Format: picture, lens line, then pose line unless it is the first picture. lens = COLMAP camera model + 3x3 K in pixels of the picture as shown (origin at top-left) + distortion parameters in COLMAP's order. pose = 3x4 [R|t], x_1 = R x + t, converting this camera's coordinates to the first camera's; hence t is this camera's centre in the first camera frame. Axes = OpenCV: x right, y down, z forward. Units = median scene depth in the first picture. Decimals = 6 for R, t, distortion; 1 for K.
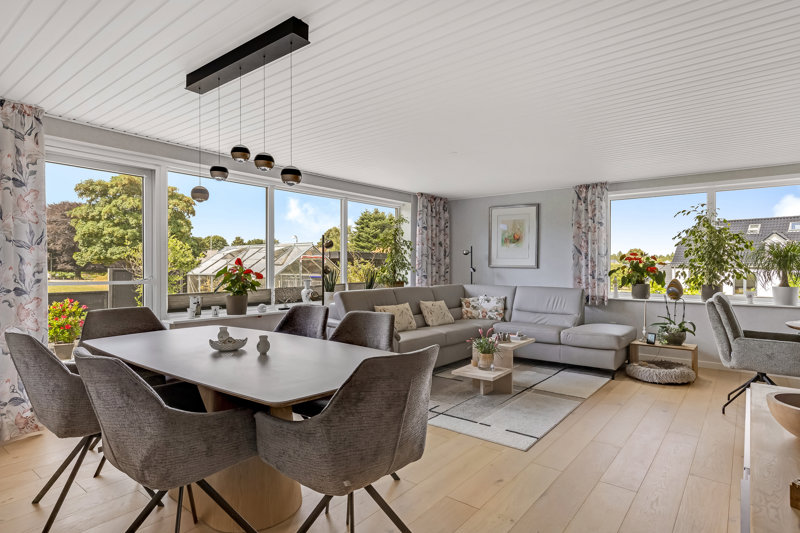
lens RADIAL K [[449.3, 0, 397.4], [0, 449.3, 266.3], [0, 0, 1]] dist [-0.014397, 0.001300]
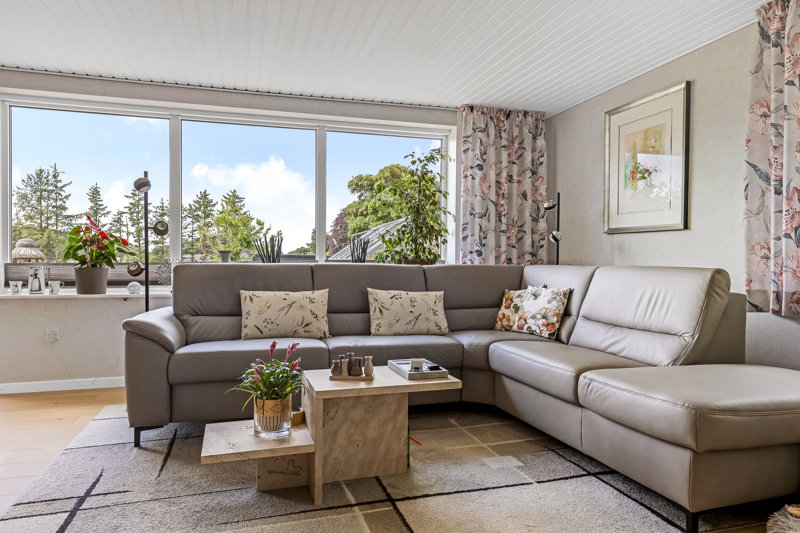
lens RADIAL K [[530.6, 0, 393.9], [0, 530.6, 268.9], [0, 0, 1]] dist [0.003142, 0.000755]
pose [[0.820322, 0.009332, -0.571826, 0.375933], [-0.005633, 0.999950, 0.008237, 0.040311], [0.571874, -0.003536, 0.820334, 0.409409]]
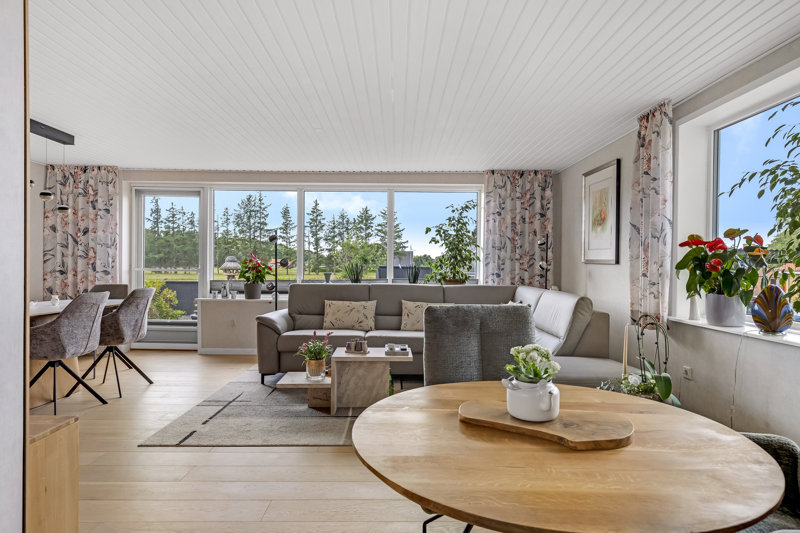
lens RADIAL K [[468.9, 0, 387.1], [0, 468.9, 267.0], [0, 0, 1]] dist [-0.017783, -0.000577]
pose [[0.613215, 0.006469, -0.789890, 0.624254], [-0.009219, 0.999957, 0.001033, 0.010564], [0.789862, 0.006649, 0.613248, 0.358030]]
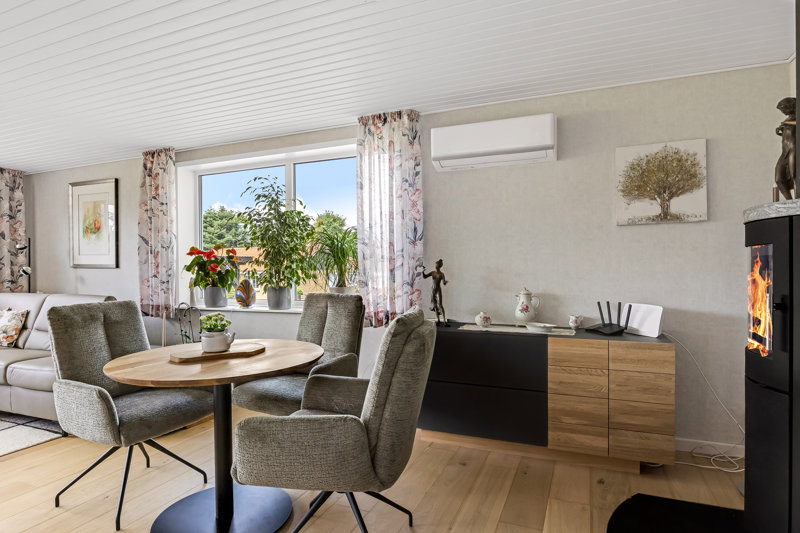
lens RADIAL K [[449.3, 0, 415.8], [0, 449.3, 269.8], [0, 0, 1]] dist [-0.014397, 0.001300]
pose [[0.957575, -0.014111, 0.287839, 0.565550], [0.013412, 0.999900, 0.004400, 0.010367], [-0.287873, -0.000353, 0.957669, 0.173083]]
